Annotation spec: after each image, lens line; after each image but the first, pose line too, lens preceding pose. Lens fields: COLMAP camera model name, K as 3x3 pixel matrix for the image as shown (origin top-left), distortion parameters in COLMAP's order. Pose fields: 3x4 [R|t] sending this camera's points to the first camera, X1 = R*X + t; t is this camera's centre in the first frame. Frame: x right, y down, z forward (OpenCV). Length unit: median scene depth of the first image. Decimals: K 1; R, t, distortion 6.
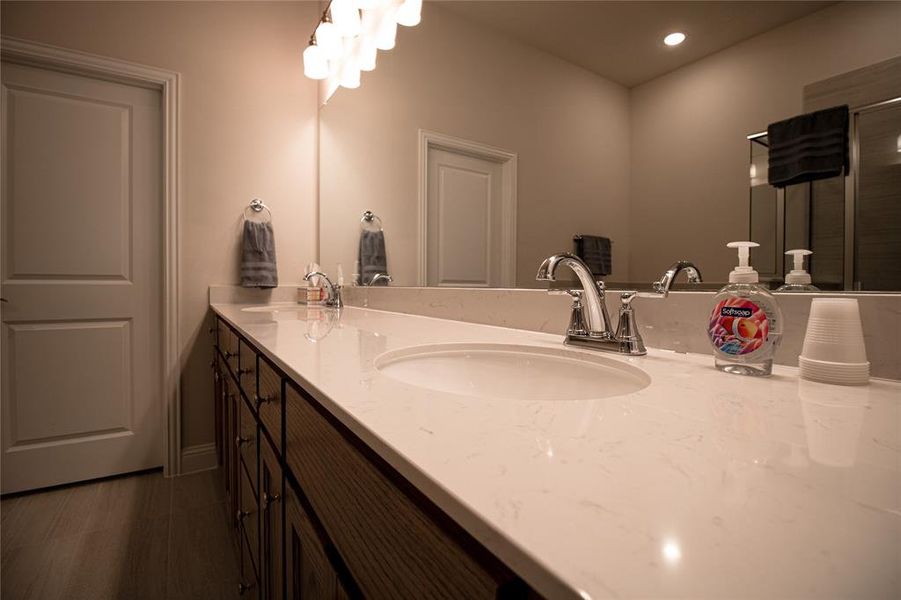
lens RADIAL K [[426.8, 0, 450.1], [0, 426.8, 294.4], [0, 0, 1]] dist [-0.012740, -0.001057]
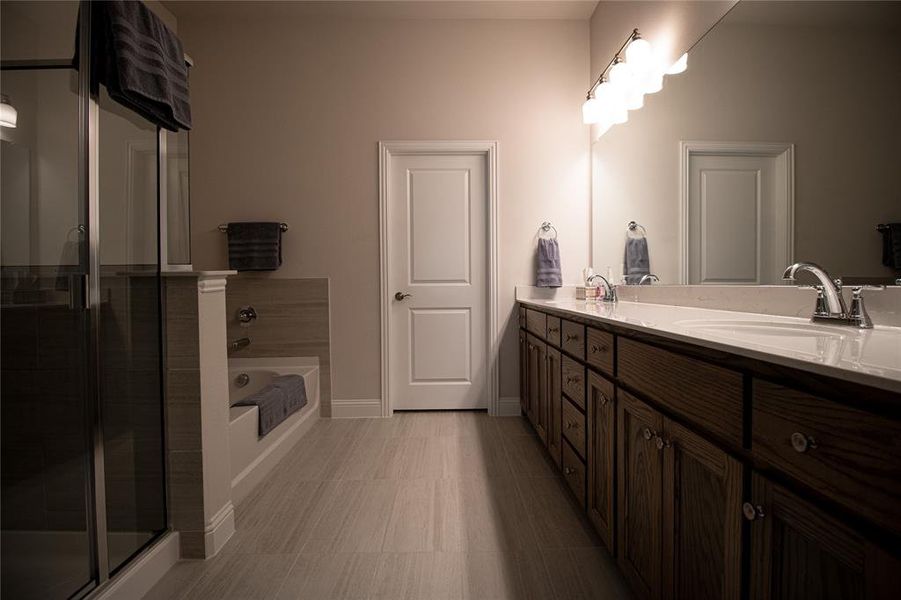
lens RADIAL K [[426.8, 0, 450.9], [0, 426.8, 292.8], [0, 0, 1]] dist [-0.012740, -0.001057]
pose [[0.853993, -0.001682, -0.520281, -0.011856], [-0.000344, 0.999993, -0.003798, 0.007101], [0.520284, 0.003423, 0.853986, -0.316645]]
